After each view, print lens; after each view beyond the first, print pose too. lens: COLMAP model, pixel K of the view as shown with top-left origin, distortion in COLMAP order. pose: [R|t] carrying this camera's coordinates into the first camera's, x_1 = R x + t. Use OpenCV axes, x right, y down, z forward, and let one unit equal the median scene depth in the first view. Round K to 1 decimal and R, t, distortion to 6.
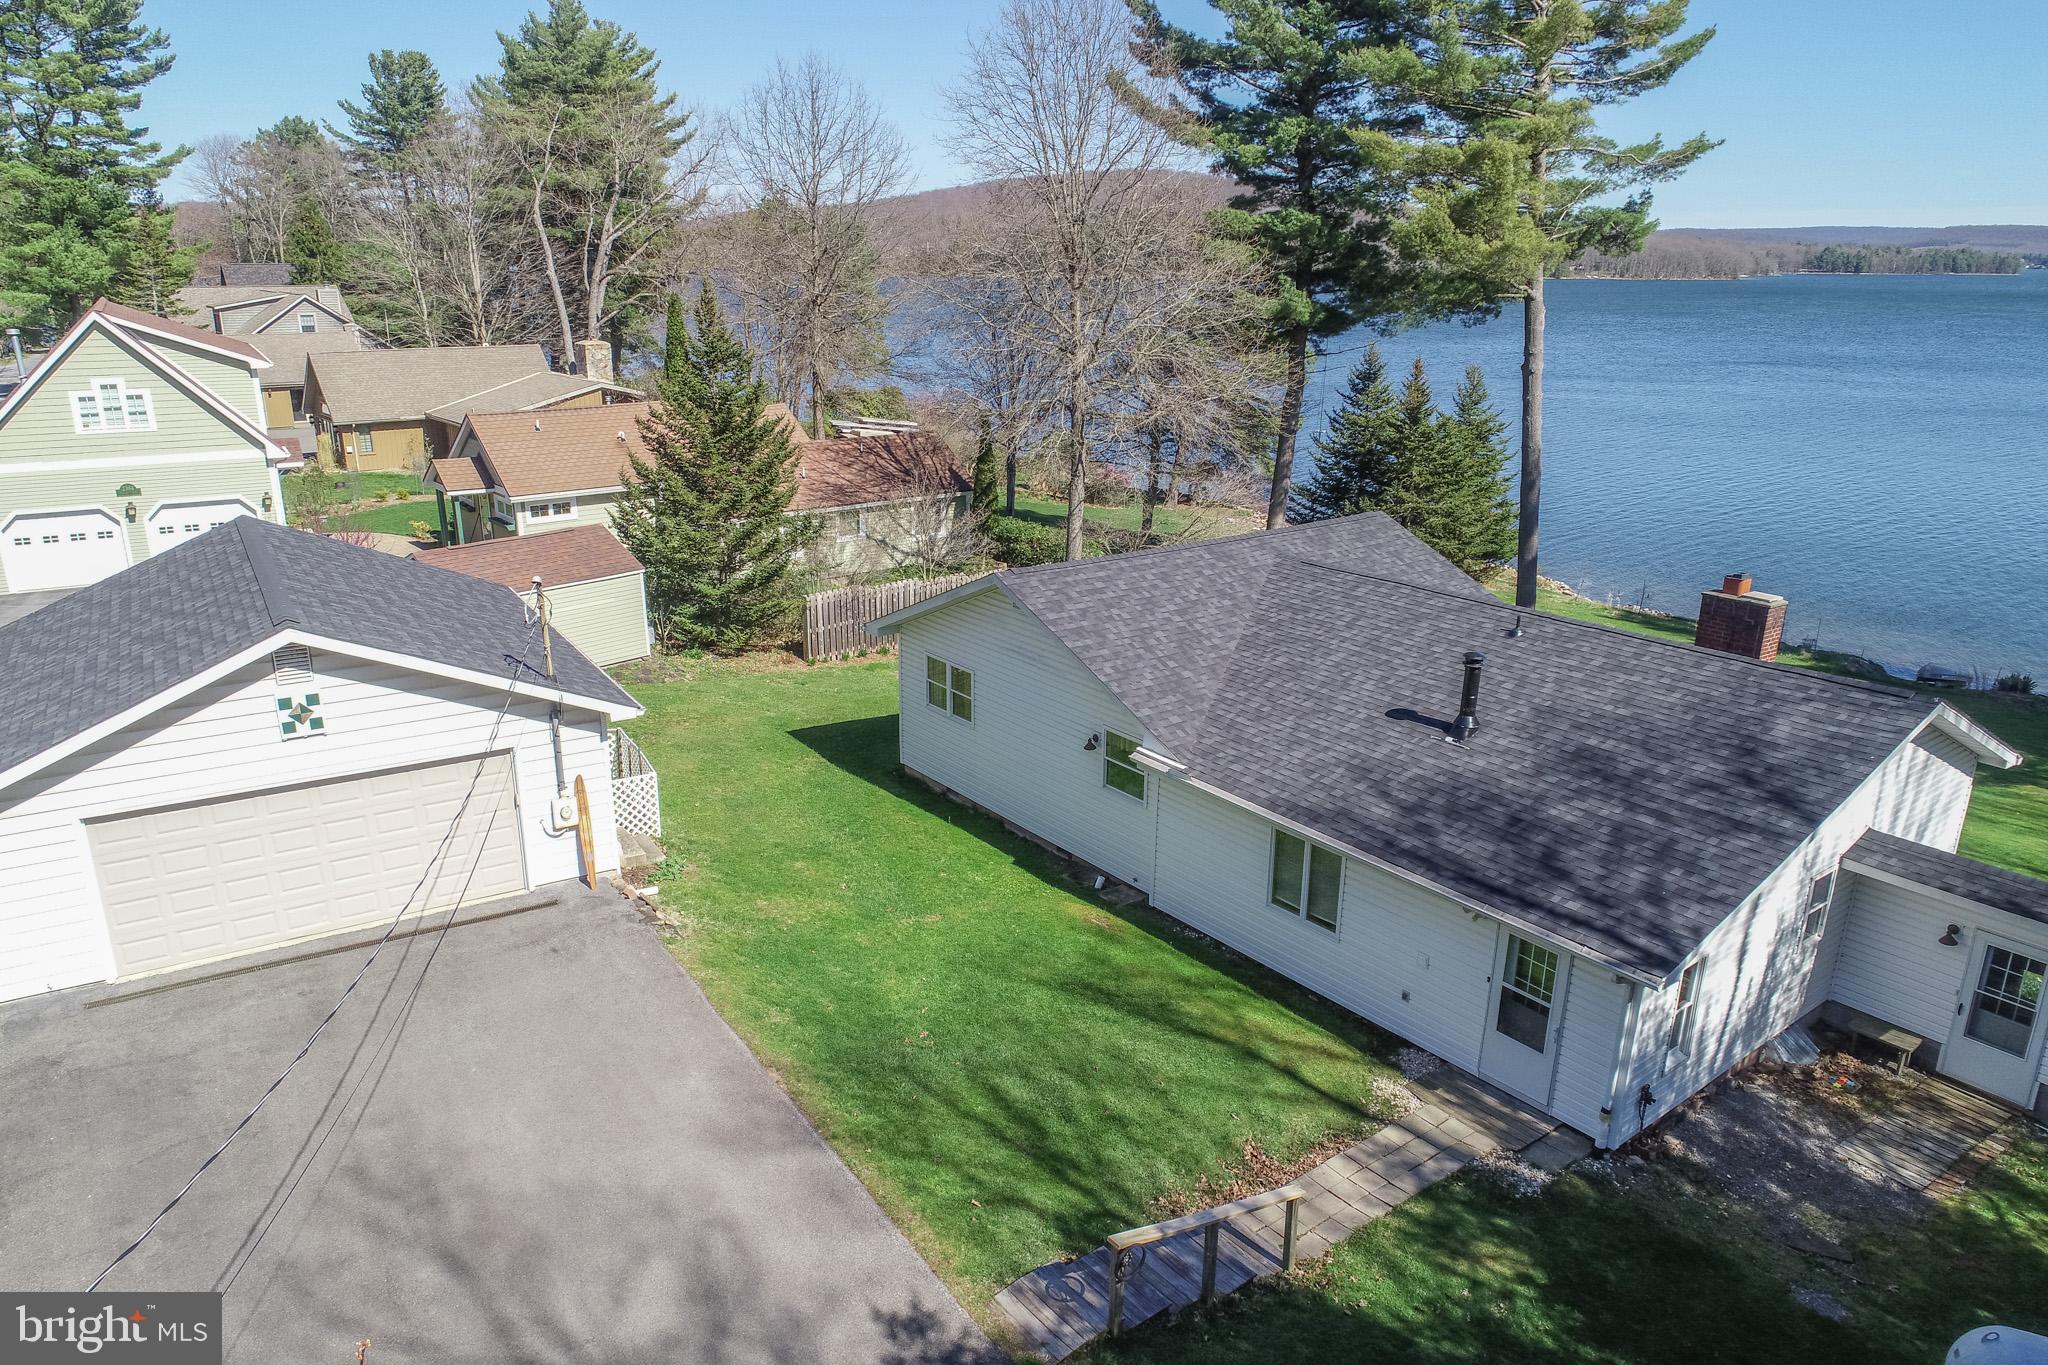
lens RADIAL K [[1365.6, 0, 1019.8], [0, 1365.6, 686.4], [0, 0, 1]] dist [-0.002508, -0.000730]
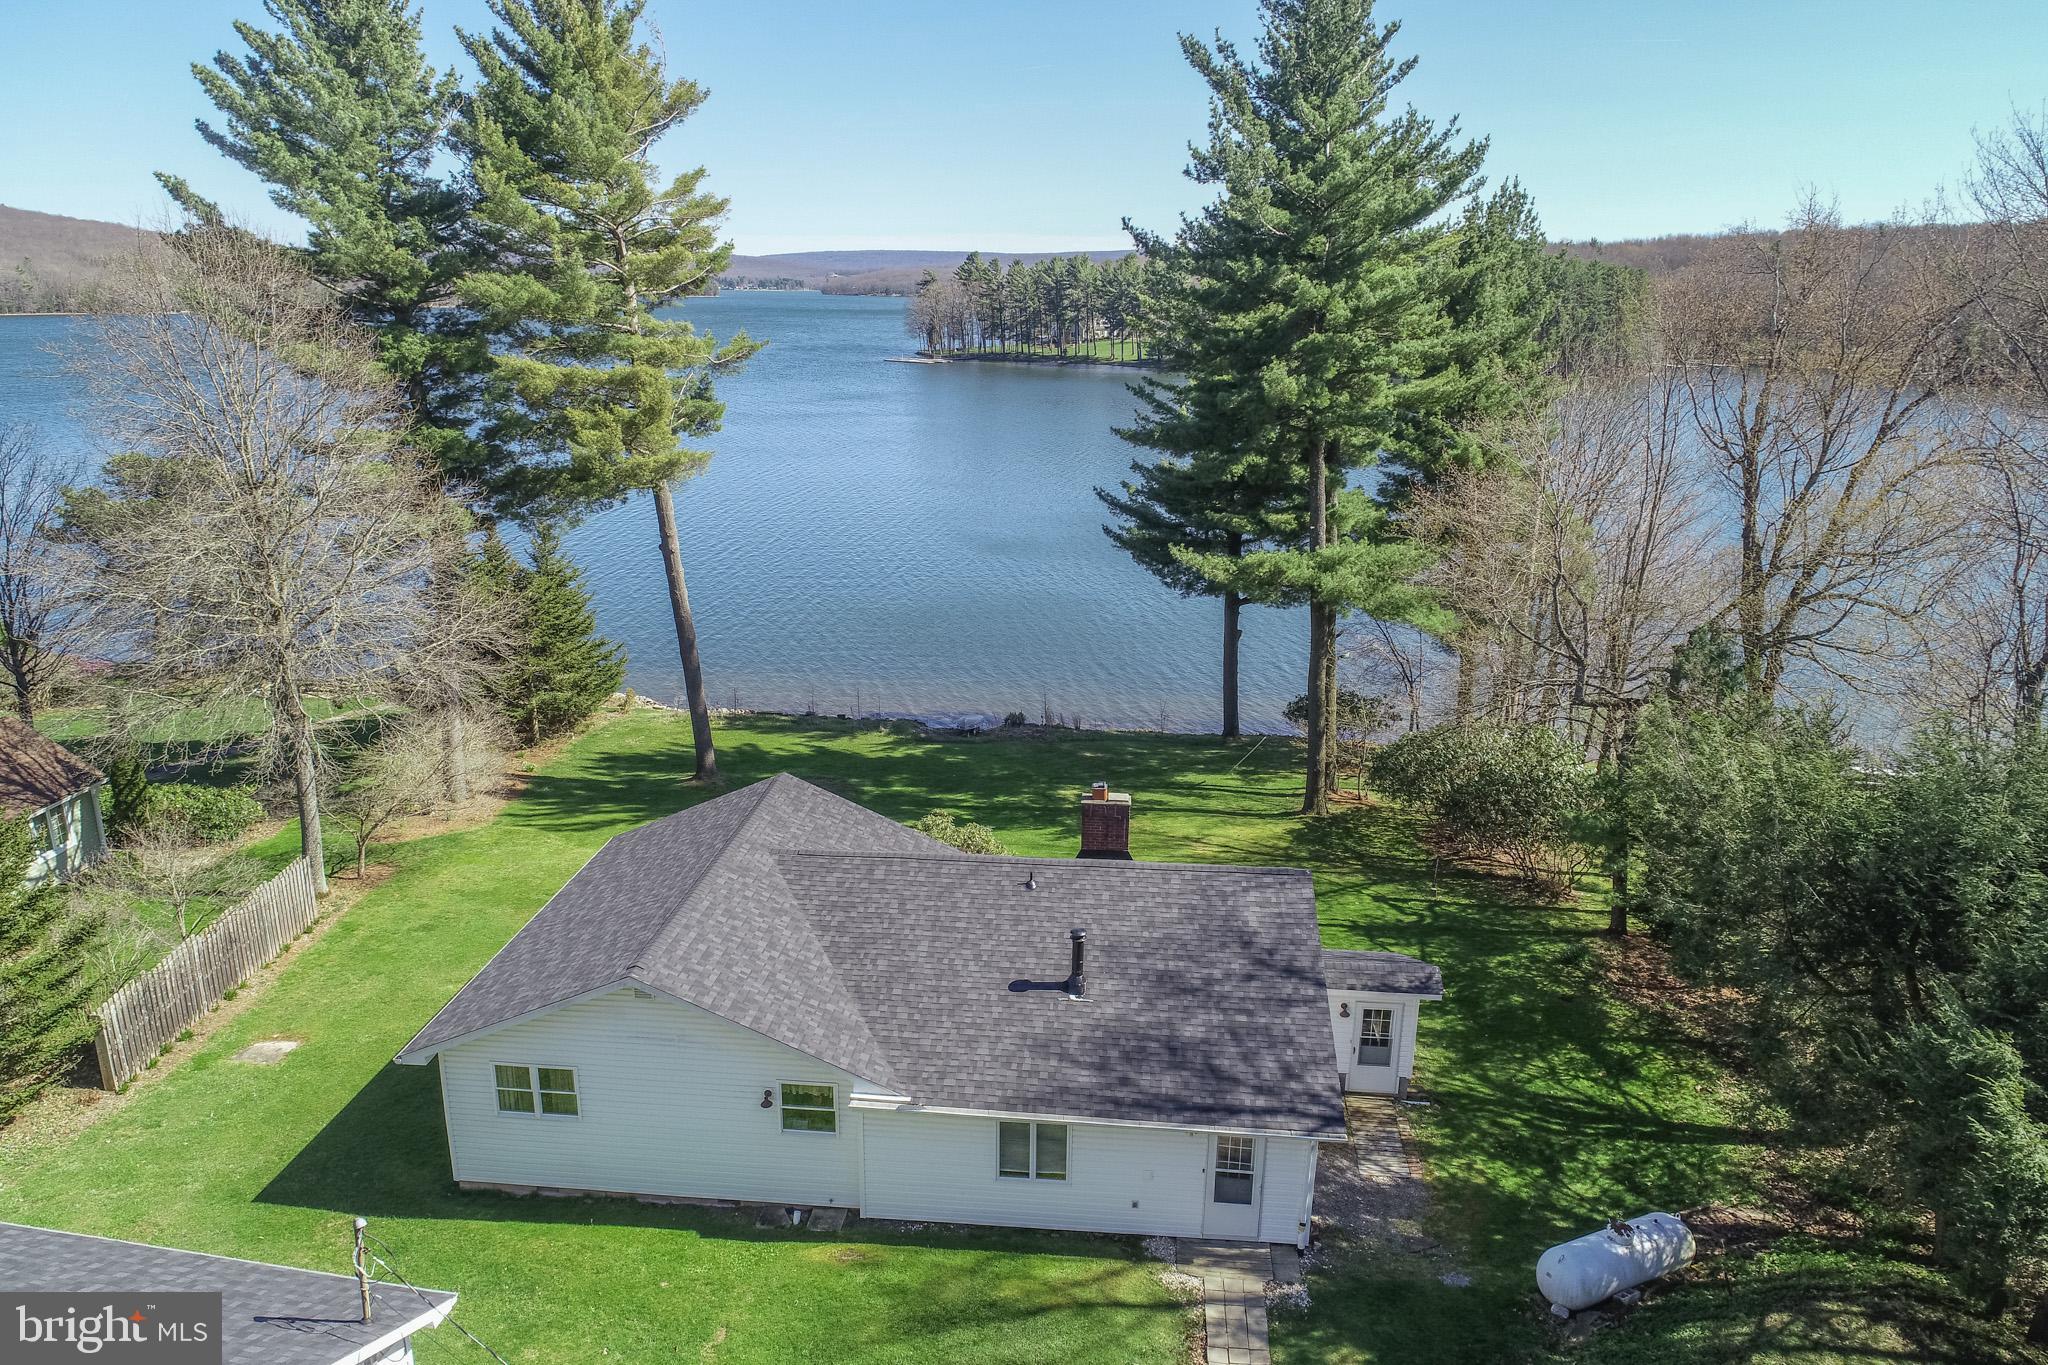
lens RADIAL K [[1369.0, 0, 1020.1], [0, 1369.0, 688.5], [0, 0, 1]] dist [-0.005459, 0.002905]
pose [[0.677540, -0.209943, 0.704886, -0.507475], [0.218572, 0.972571, 0.079577, -0.317488], [-0.702258, 0.100152, 0.704843, 0.069717]]
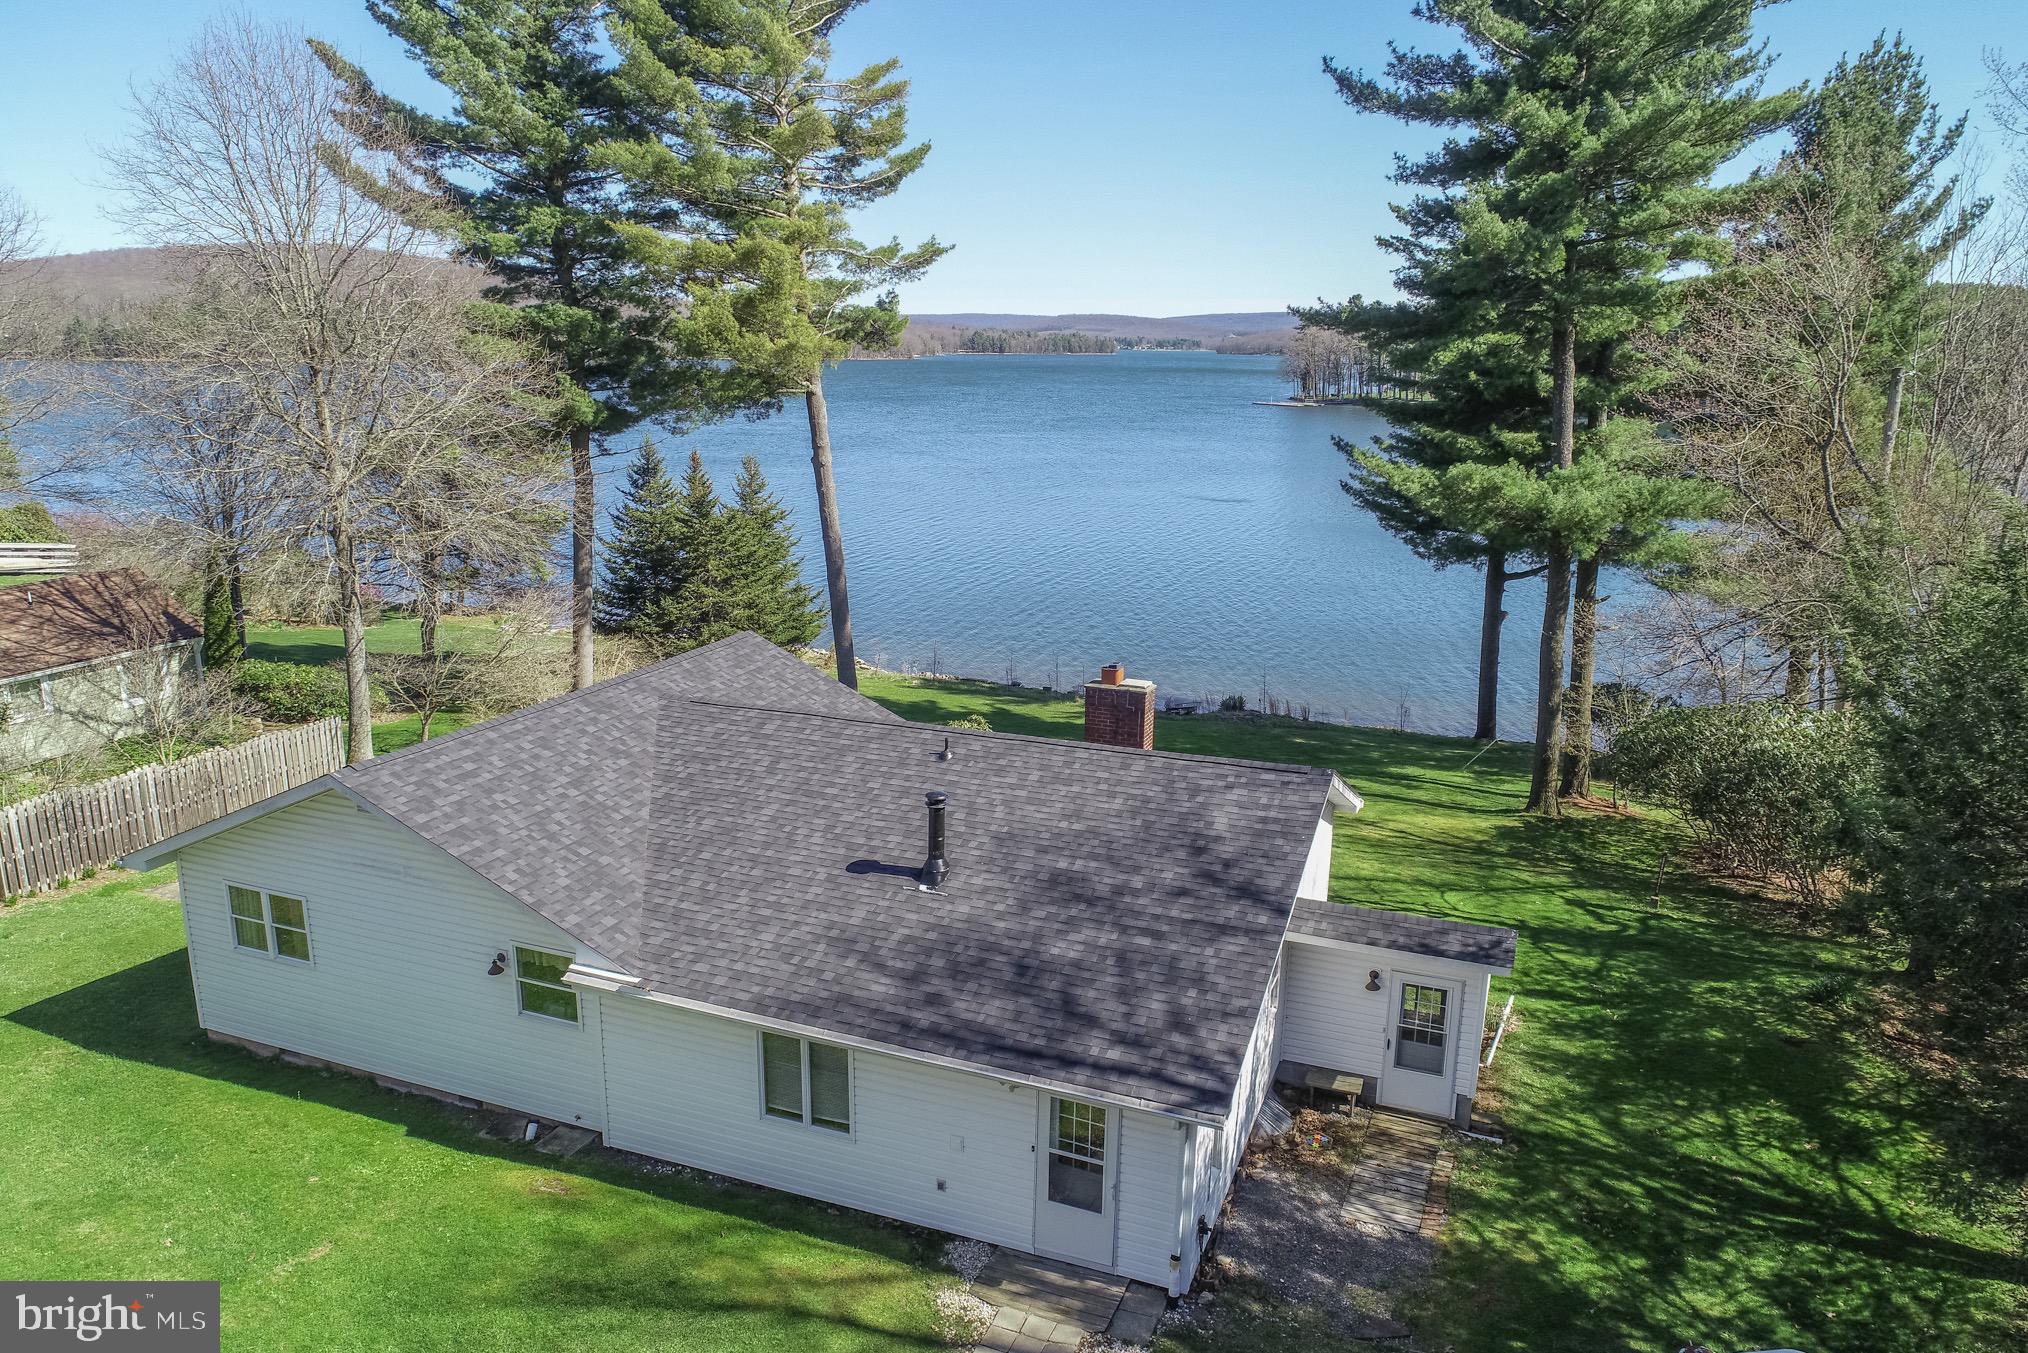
lens RADIAL K [[1367.0, 0, 1019.4], [0, 1367.0, 688.3], [0, 0, 1]] dist [-0.002889, -0.000823]
pose [[0.854849, -0.125050, 0.503582, -0.070862], [0.151966, 0.988306, -0.012549, -0.064118], [-0.496124, 0.087255, 0.863856, 0.131380]]
